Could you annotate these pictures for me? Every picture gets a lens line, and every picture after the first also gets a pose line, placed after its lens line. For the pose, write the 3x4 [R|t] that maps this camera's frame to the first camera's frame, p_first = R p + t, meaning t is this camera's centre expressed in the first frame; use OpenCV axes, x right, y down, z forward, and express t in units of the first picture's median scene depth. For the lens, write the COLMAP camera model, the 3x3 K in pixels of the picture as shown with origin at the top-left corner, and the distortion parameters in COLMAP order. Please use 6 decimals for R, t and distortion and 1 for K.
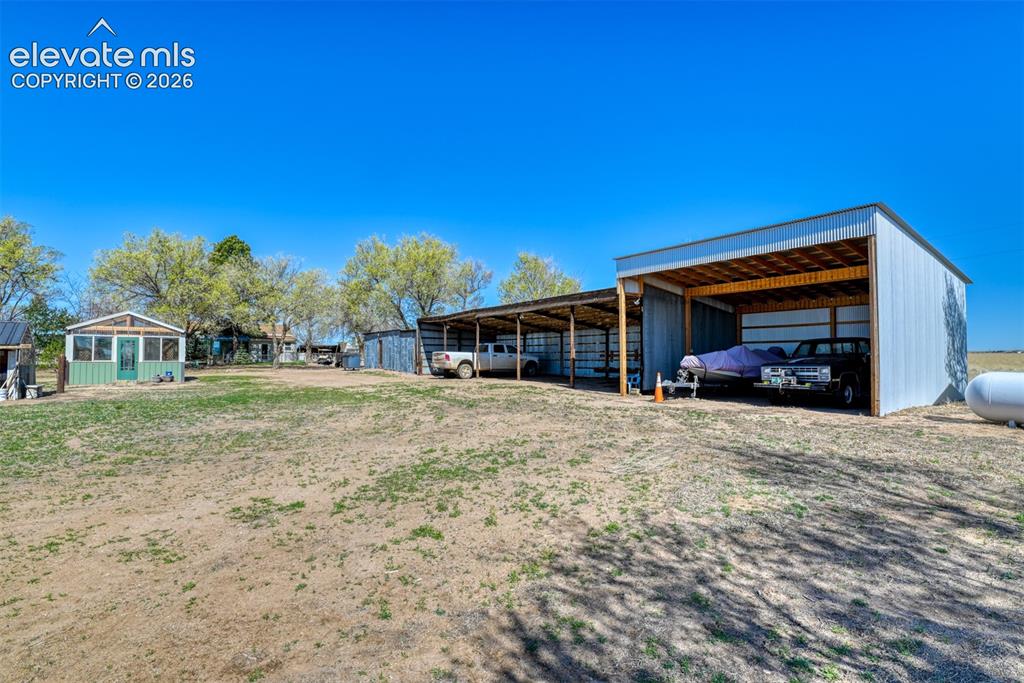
lens RADIAL K [[502.5, 0, 511.9], [0, 502.5, 341.9], [0, 0, 1]] dist [-0.025597, -0.003105]
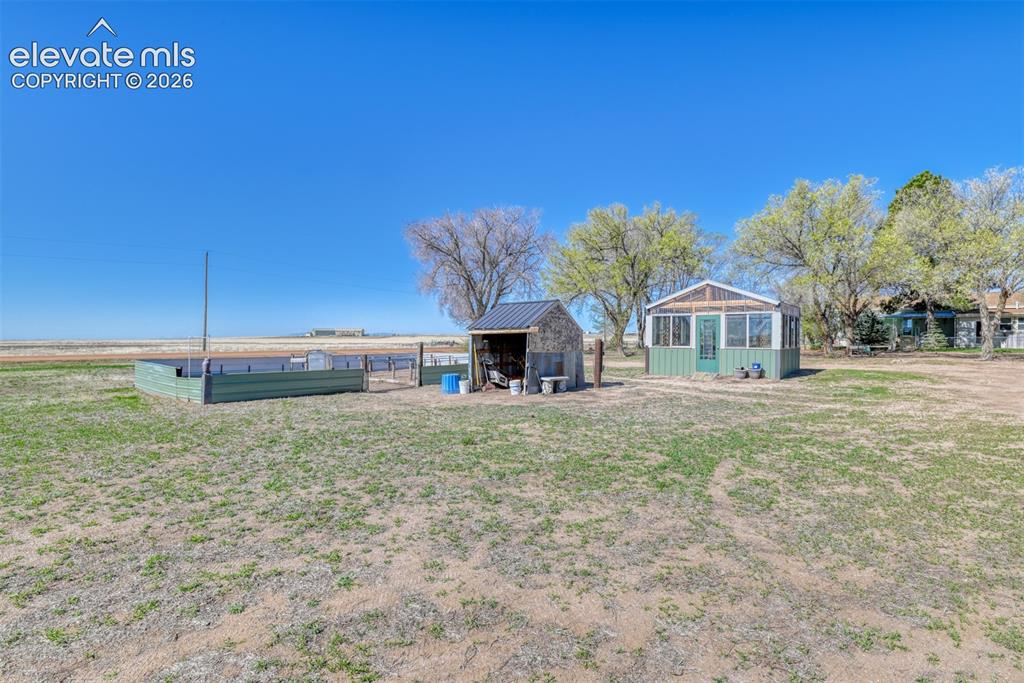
lens RADIAL K [[502.5, 0, 513.3], [0, 502.5, 340.4], [0, 0, 1]] dist [-0.025597, -0.003105]
pose [[0.308185, 0.003710, -0.951319, -0.142403], [0.028004, 0.999524, 0.012970, 0.010580], [0.950914, -0.030638, 0.307934, 0.474988]]
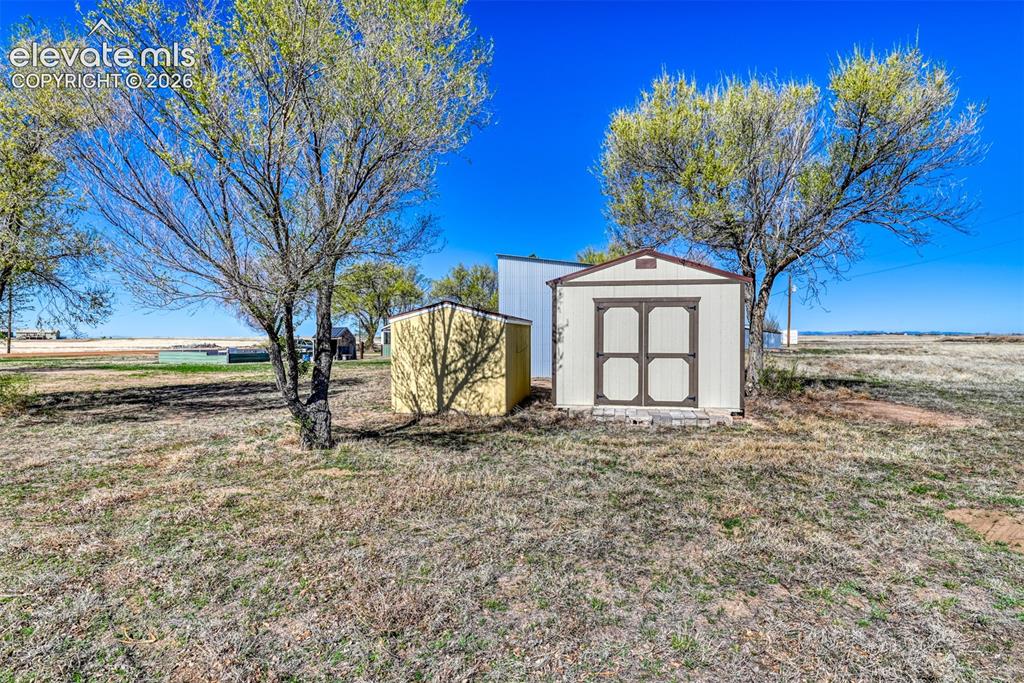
lens RADIAL K [[502.5, 0, 512.2], [0, 502.5, 344.4], [0, 0, 1]] dist [-0.025597, -0.003105]
pose [[0.711630, 0.003608, -0.702545, 0.876021], [0.021448, 0.999409, 0.026858, -0.005814], [0.702227, -0.034181, 0.711132, -0.094939]]
